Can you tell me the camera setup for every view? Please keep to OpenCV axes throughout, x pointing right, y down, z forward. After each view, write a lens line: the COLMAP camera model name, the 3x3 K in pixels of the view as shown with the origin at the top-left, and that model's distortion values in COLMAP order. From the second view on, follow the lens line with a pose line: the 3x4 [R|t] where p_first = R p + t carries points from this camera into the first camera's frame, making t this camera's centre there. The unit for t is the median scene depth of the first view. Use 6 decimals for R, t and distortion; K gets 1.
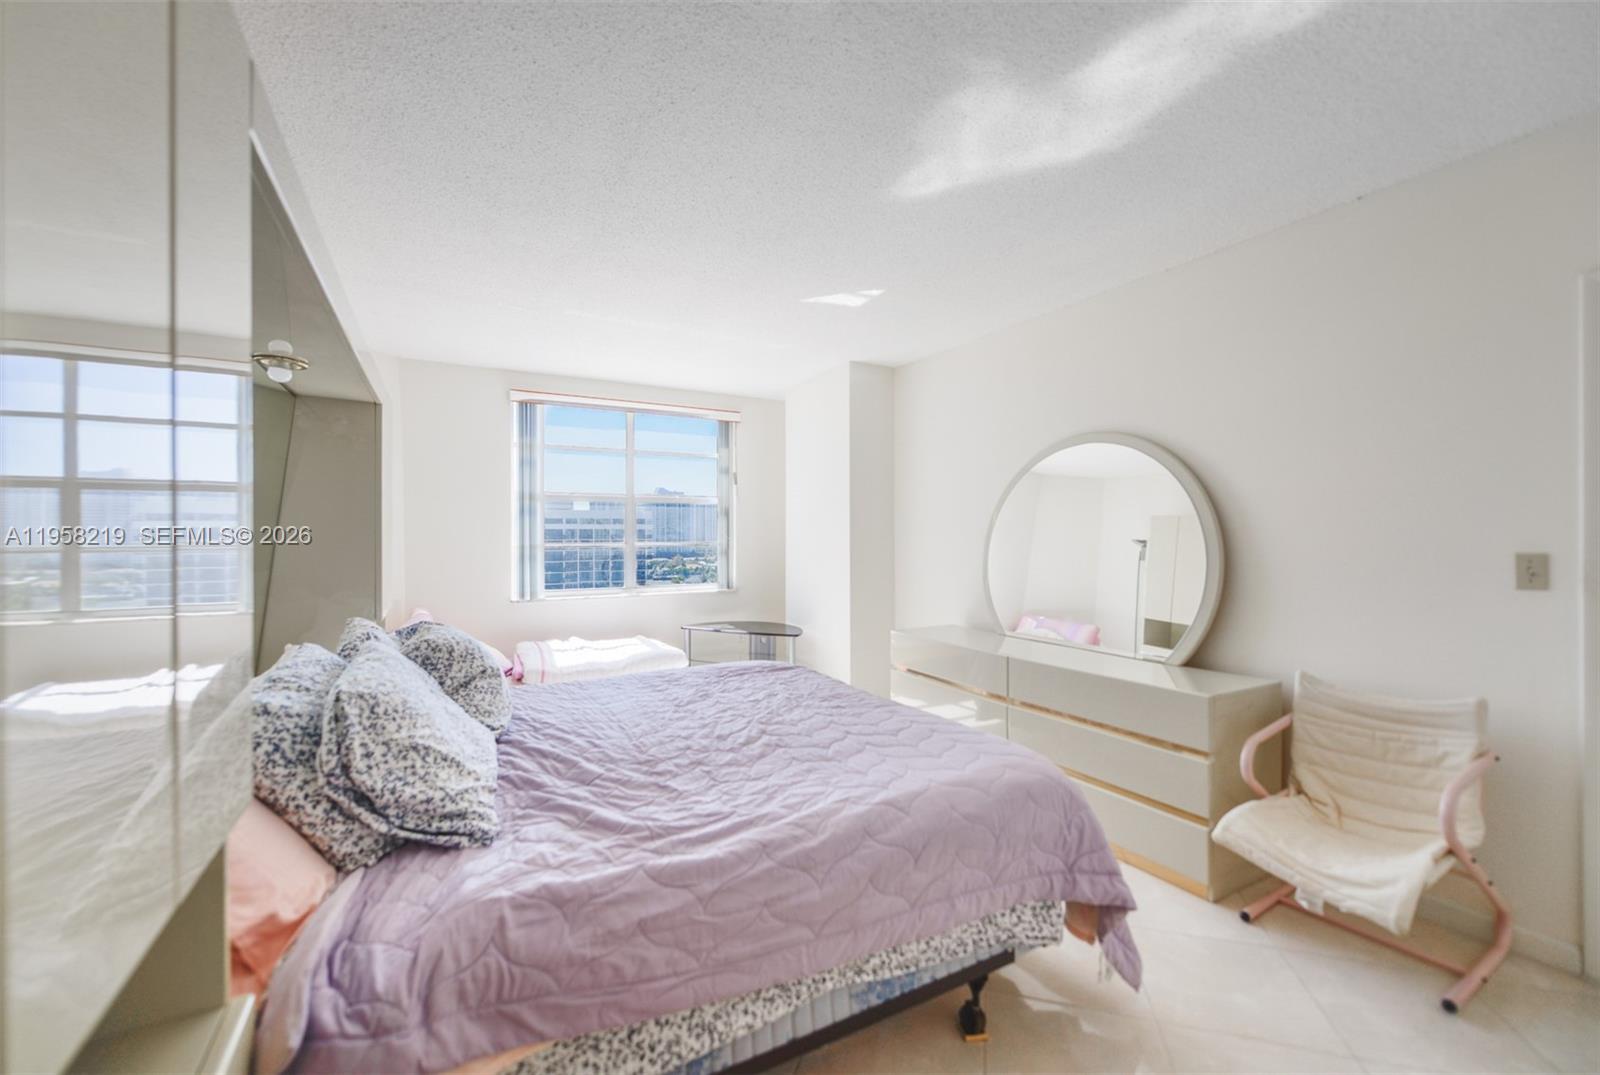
lens RADIAL K [[644.0, 0, 790.6], [0, 644.0, 539.7], [0, 0, 1]] dist [-0.000370, -0.001487]
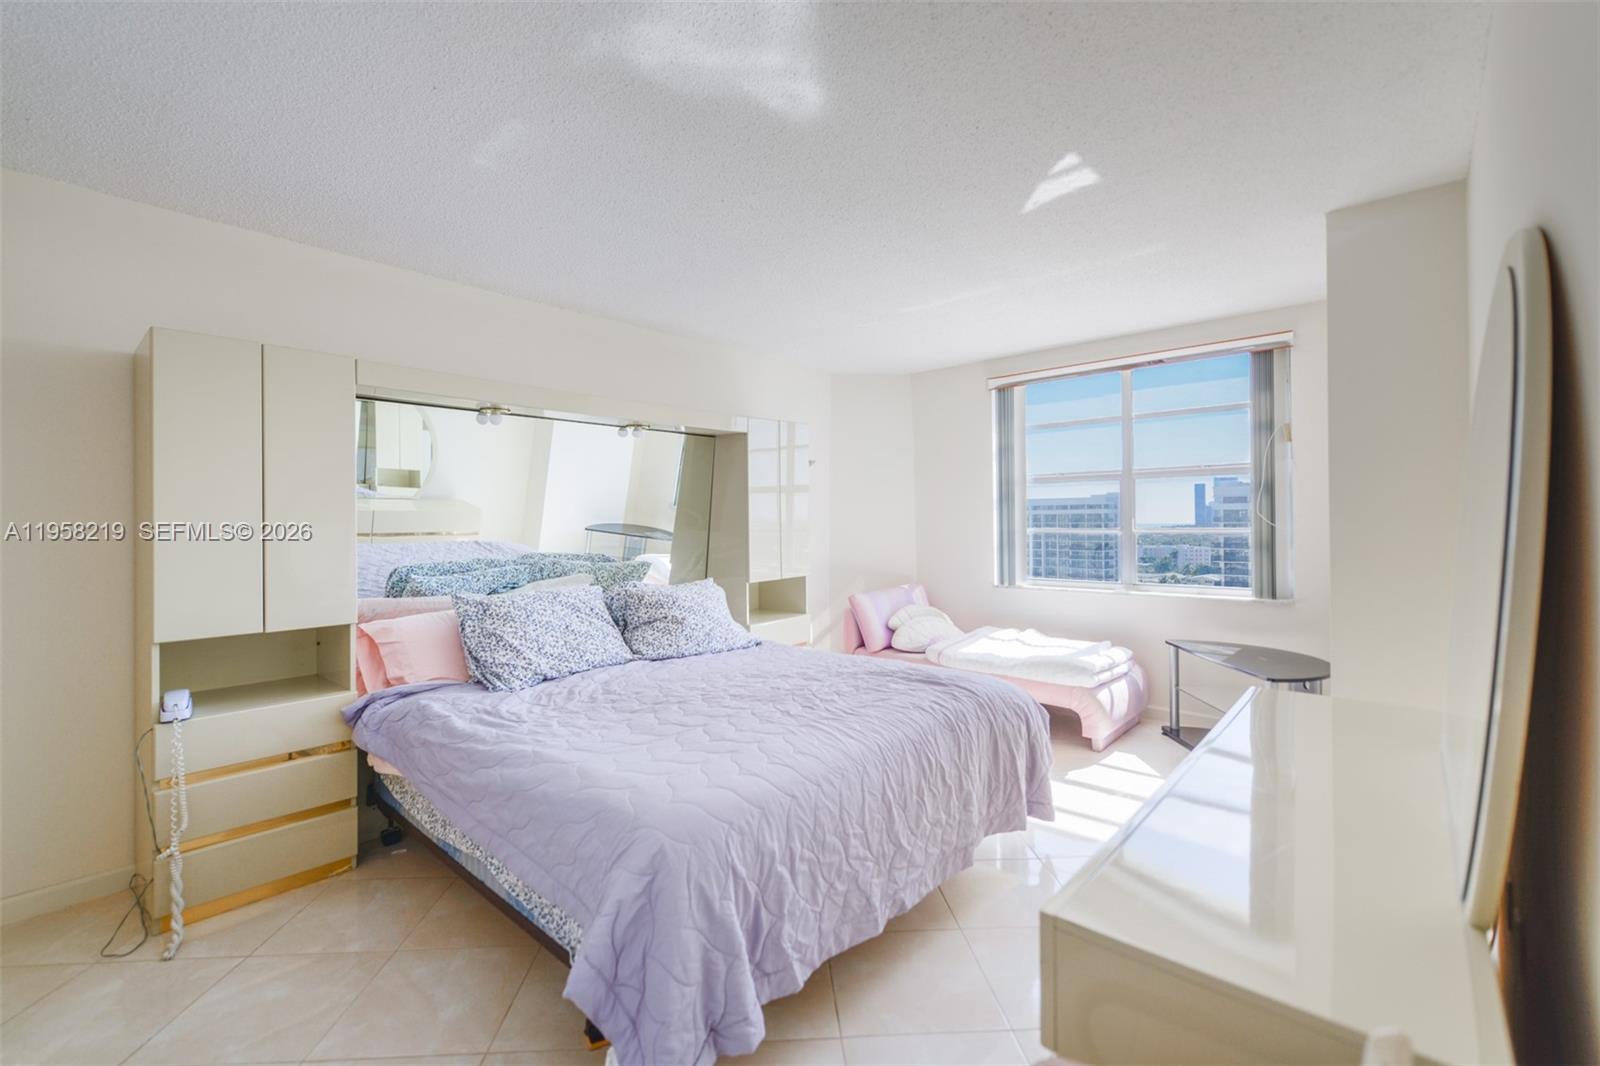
lens RADIAL K [[701.0, 0, 801.7], [0, 701.0, 521.5], [0, 0, 1]] dist [-0.002202, -0.000002]
pose [[0.333457, -0.001534, -0.942764, 0.507012], [0.001769, 0.999998, -0.001002, -0.004831], [0.942763, -0.001334, 0.333459, 0.343839]]
